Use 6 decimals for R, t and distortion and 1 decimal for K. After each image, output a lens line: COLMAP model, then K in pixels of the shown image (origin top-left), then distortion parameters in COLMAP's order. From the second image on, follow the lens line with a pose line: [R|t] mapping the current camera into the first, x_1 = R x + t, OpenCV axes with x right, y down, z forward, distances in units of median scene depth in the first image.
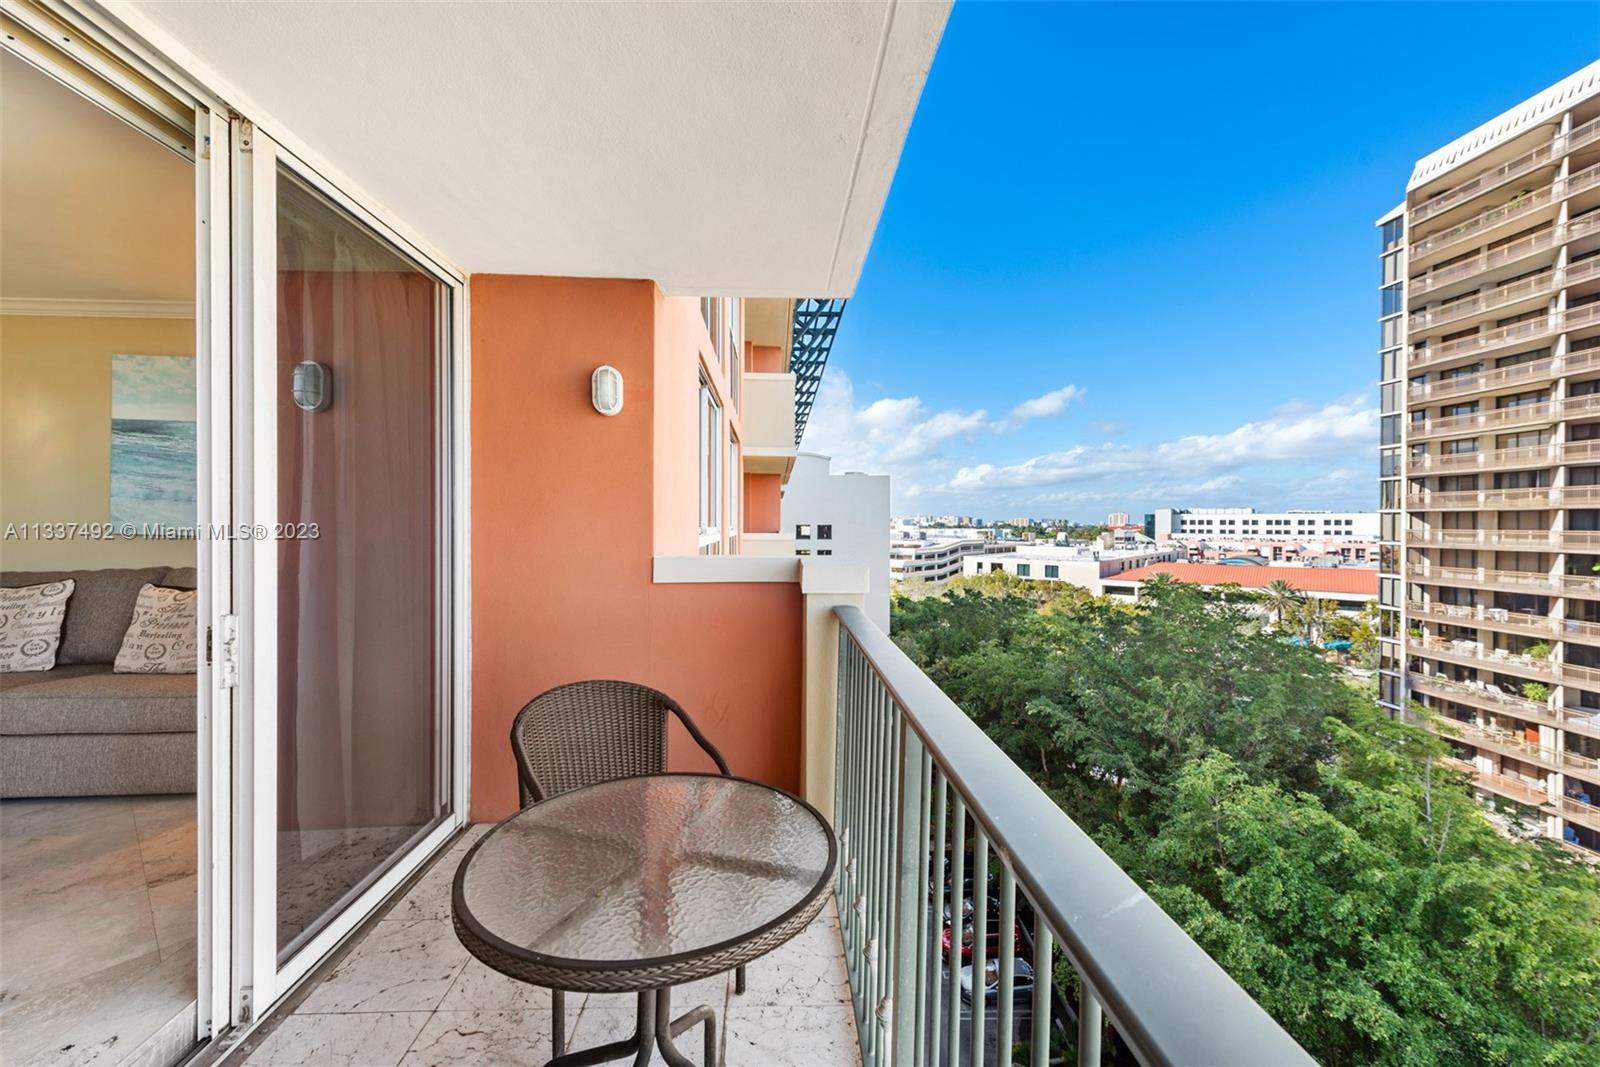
lens RADIAL K [[664.5, 0, 795.4], [0, 664.5, 518.1], [0, 0, 1]] dist [0.013444, -0.000150]
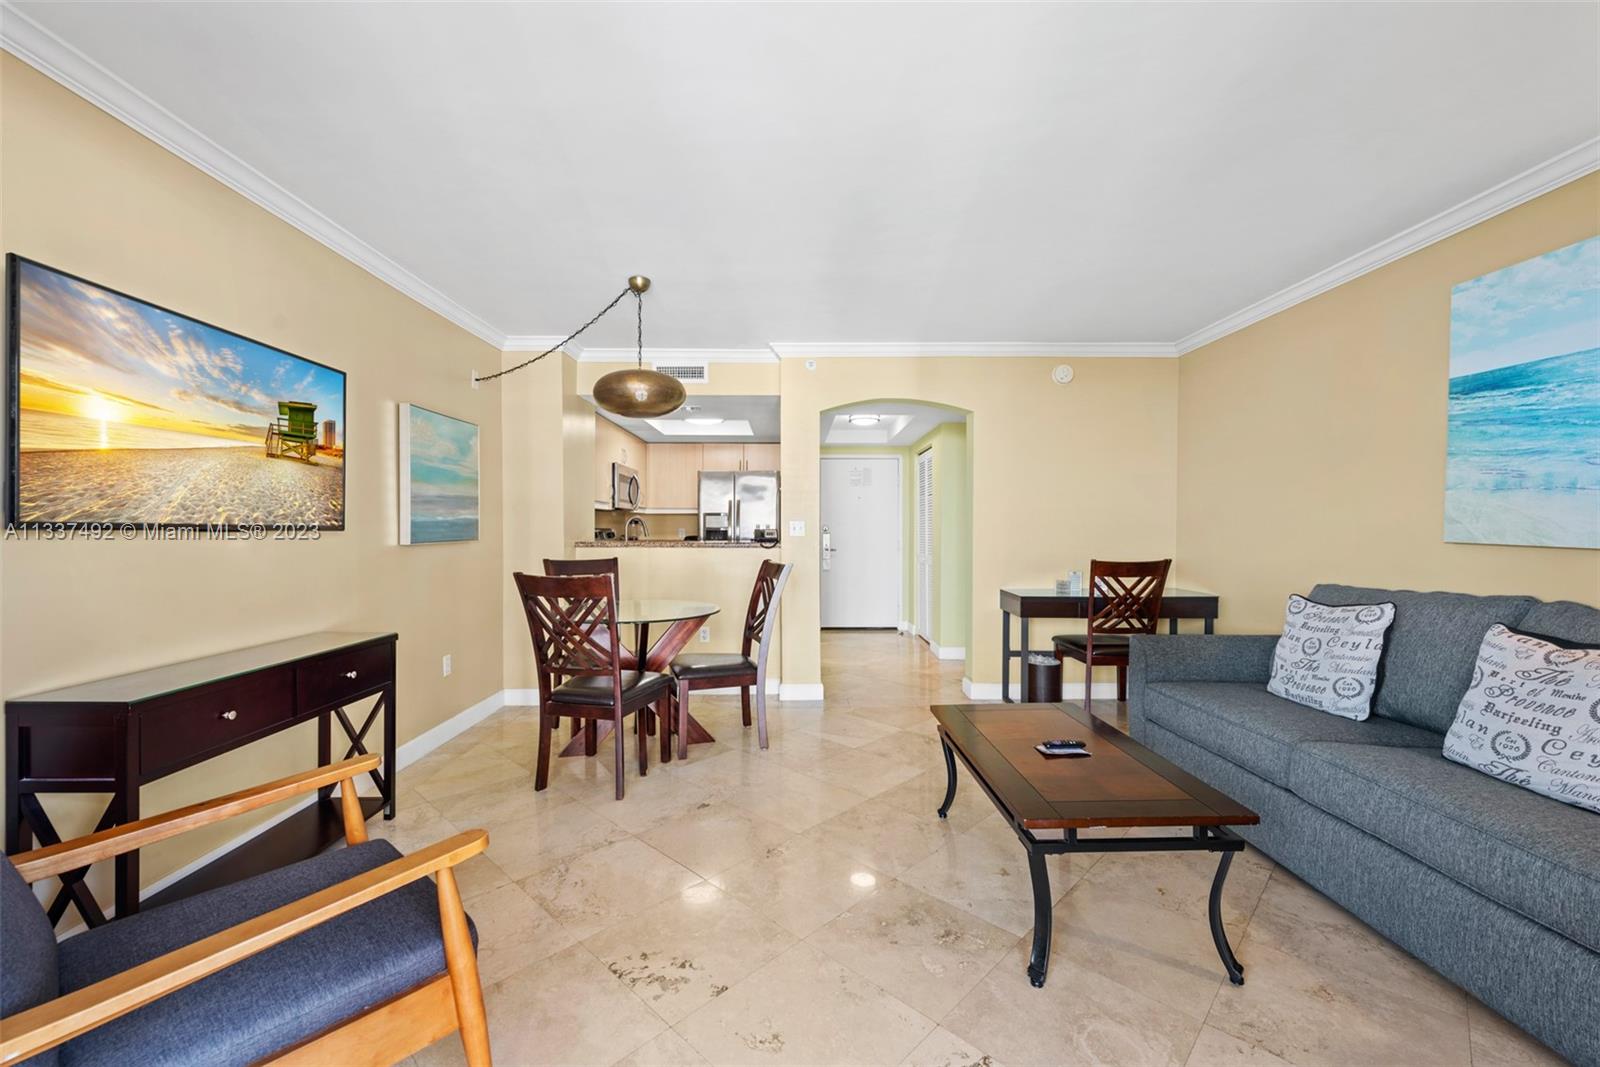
lens RADIAL K [[653.5, 0, 809.6], [0, 653.5, 541.3], [0, 0, 1]] dist [0.003194, 0.000155]
pose [[-0.005015, 0.017507, -0.999834, -0.367084], [0.003559, 0.999841, 0.017490, 0.009095], [0.999981, -0.003471, -0.005076, 0.379997]]
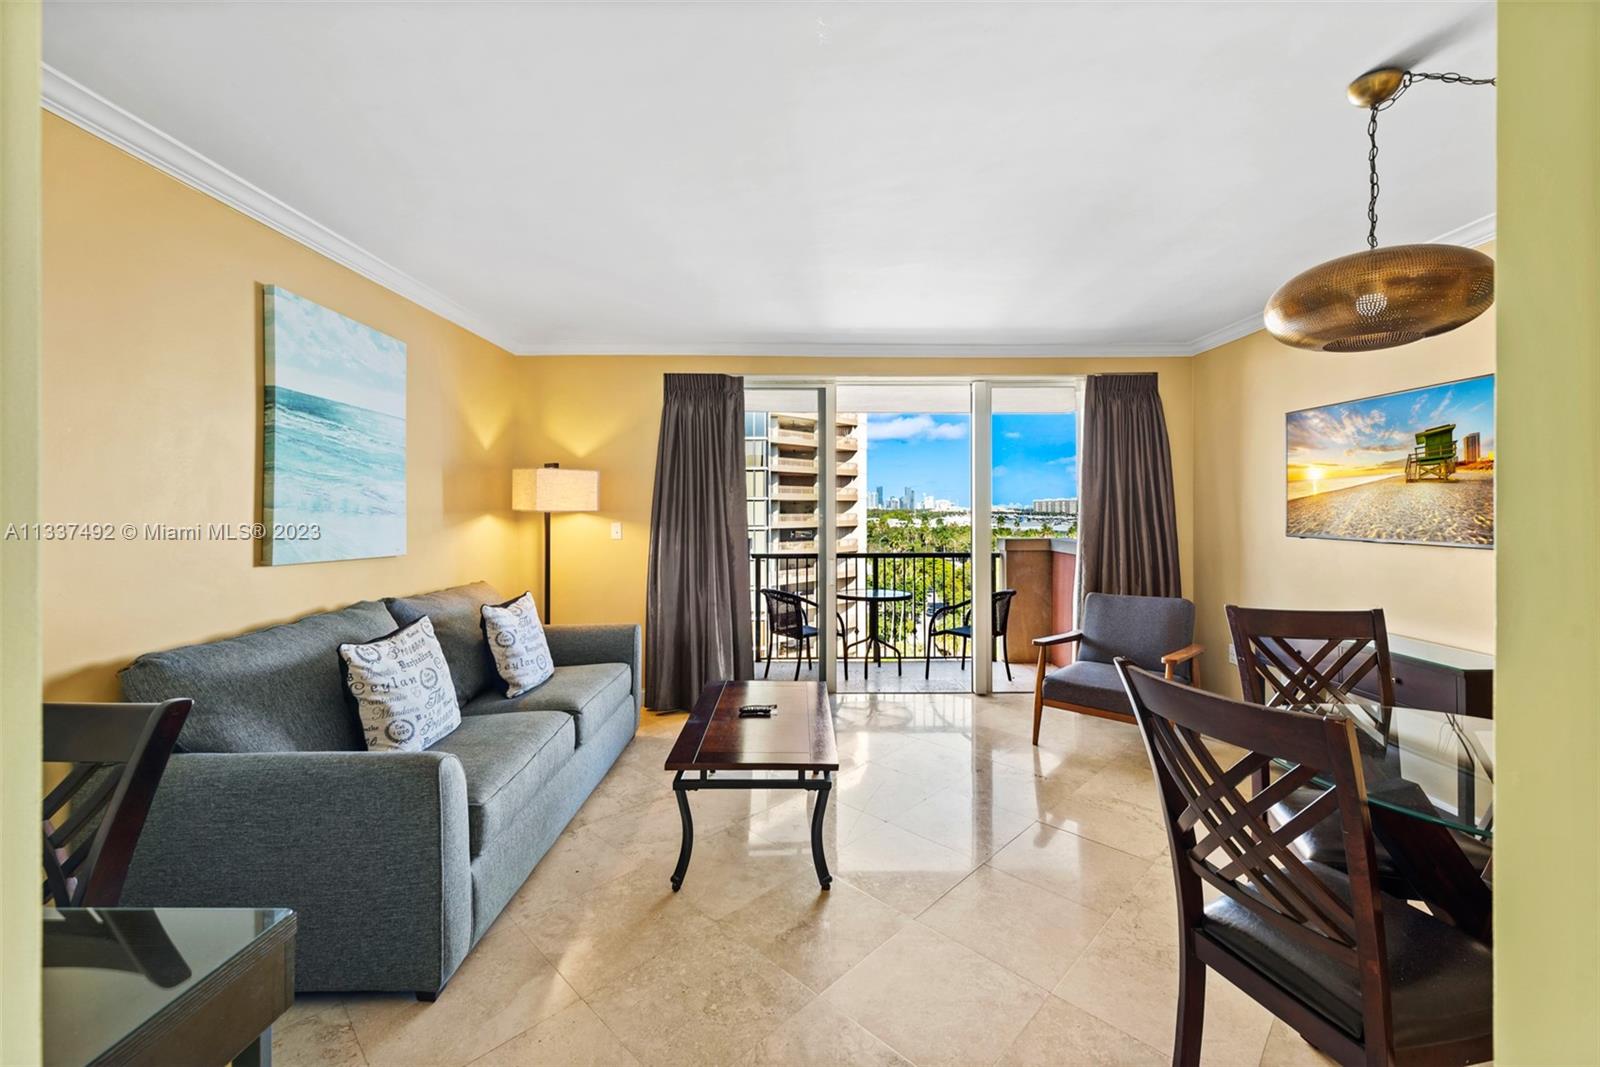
lens RADIAL K [[638.1, 0, 812.3], [0, 638.1, 512.3], [0, 0, 1]] dist [0.000002, -0.000153]
pose [[0.026367, -0.006727, 0.999630, -1.829086], [-0.000304, 0.999977, 0.006738, -0.035480], [-0.999652, -0.000481, 0.026365, 0.536400]]
